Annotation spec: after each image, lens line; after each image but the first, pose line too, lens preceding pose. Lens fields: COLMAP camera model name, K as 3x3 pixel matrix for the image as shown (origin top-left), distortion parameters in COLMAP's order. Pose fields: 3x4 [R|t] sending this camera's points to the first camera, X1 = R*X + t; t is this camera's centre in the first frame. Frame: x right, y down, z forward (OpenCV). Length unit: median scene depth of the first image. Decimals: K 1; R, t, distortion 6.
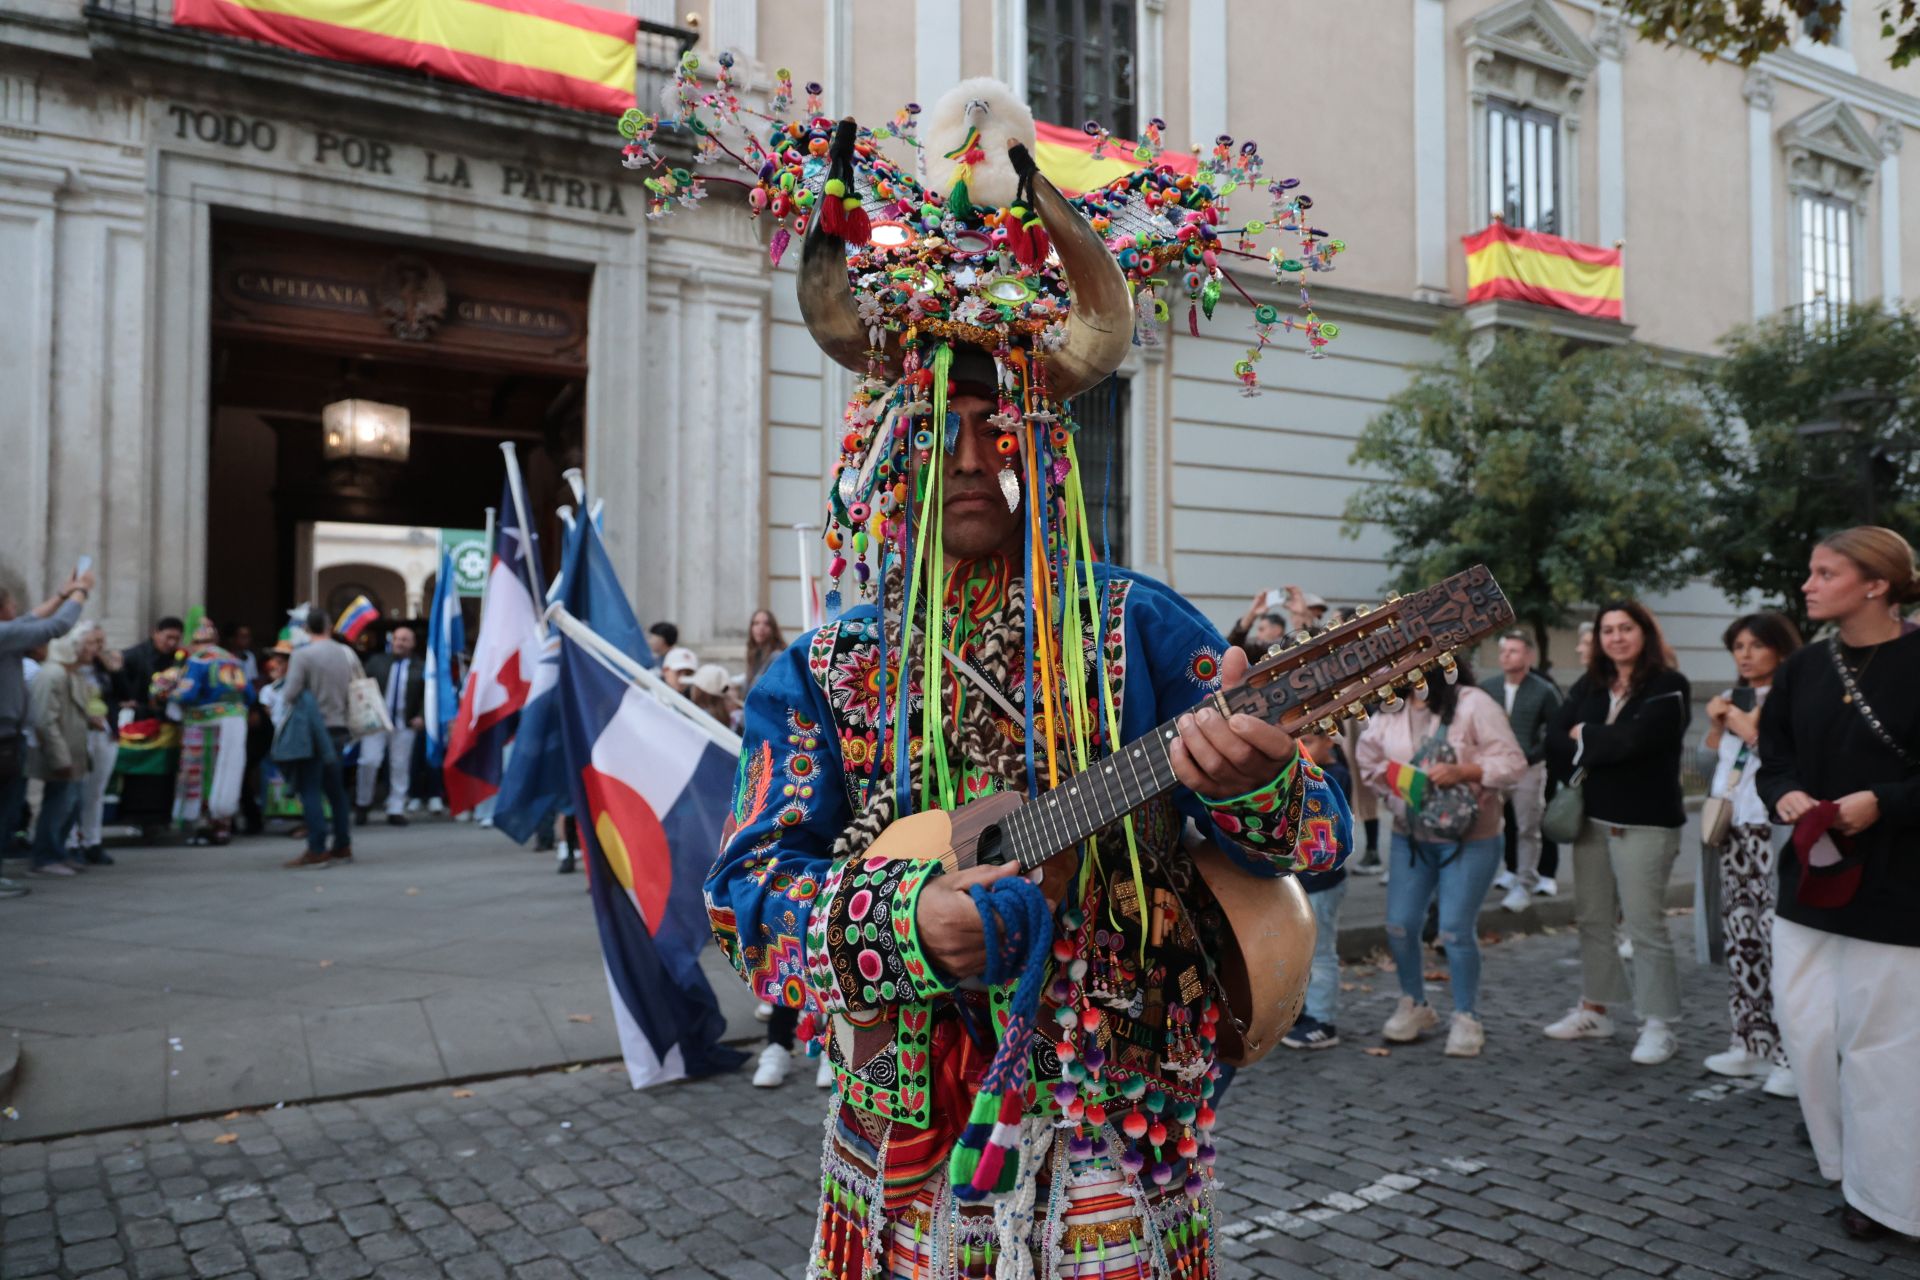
lens RADIAL K [[1321.9, 0, 960.0], [0, 1321.9, 640.0], [0, 0, 1]] dist [0.003017, 0.003136]
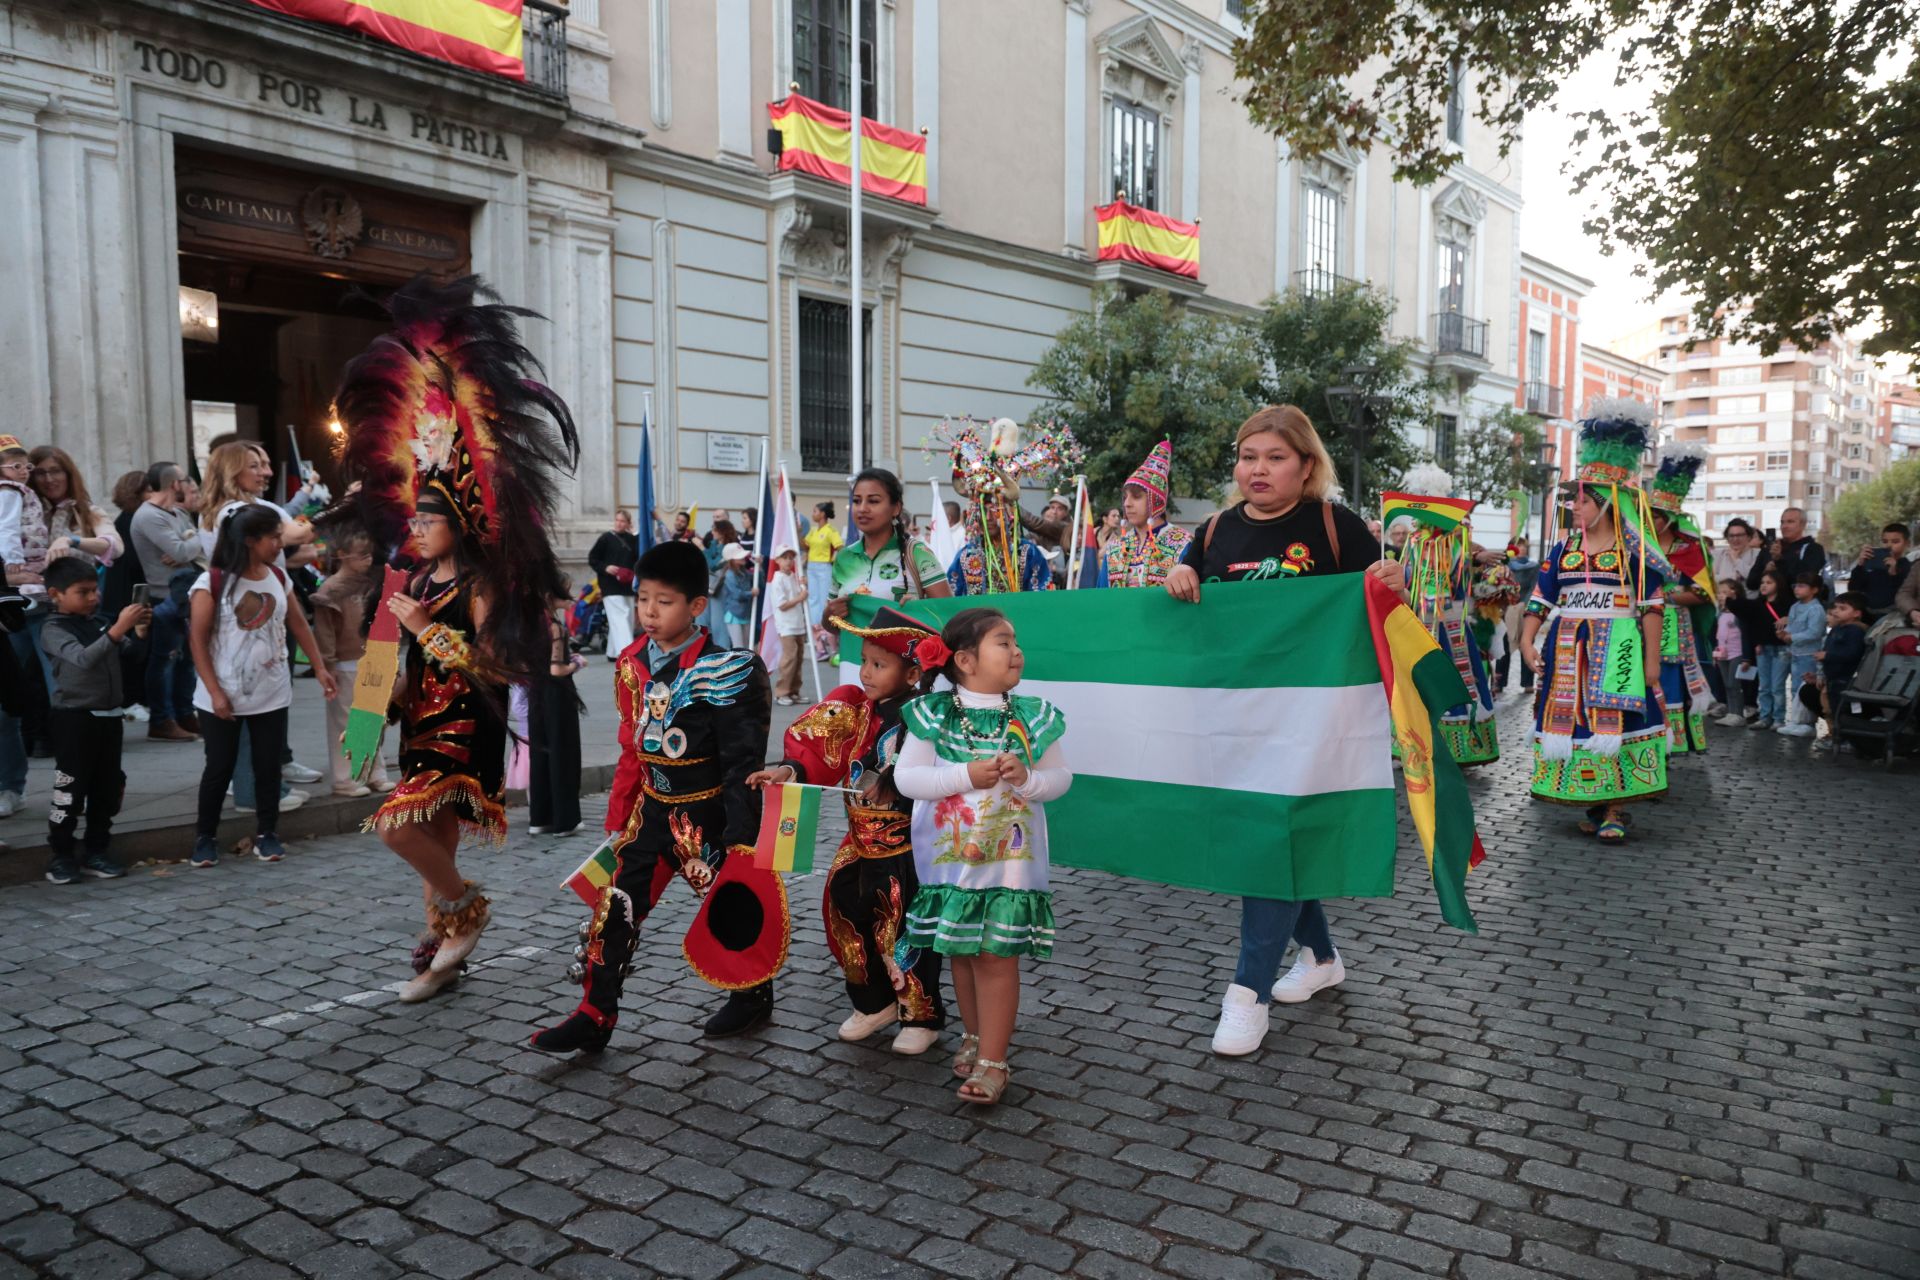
lens RADIAL K [[1321.9, 0, 960.0], [0, 1321.9, 640.0], [0, 0, 1]] dist [0.003017, 0.003136]
pose [[0.938404, -0.022237, 0.344823, -0.296090], [-0.015075, 0.994342, 0.105148, -0.020683], [-0.345210, -0.103869, 0.932760, -0.313265]]
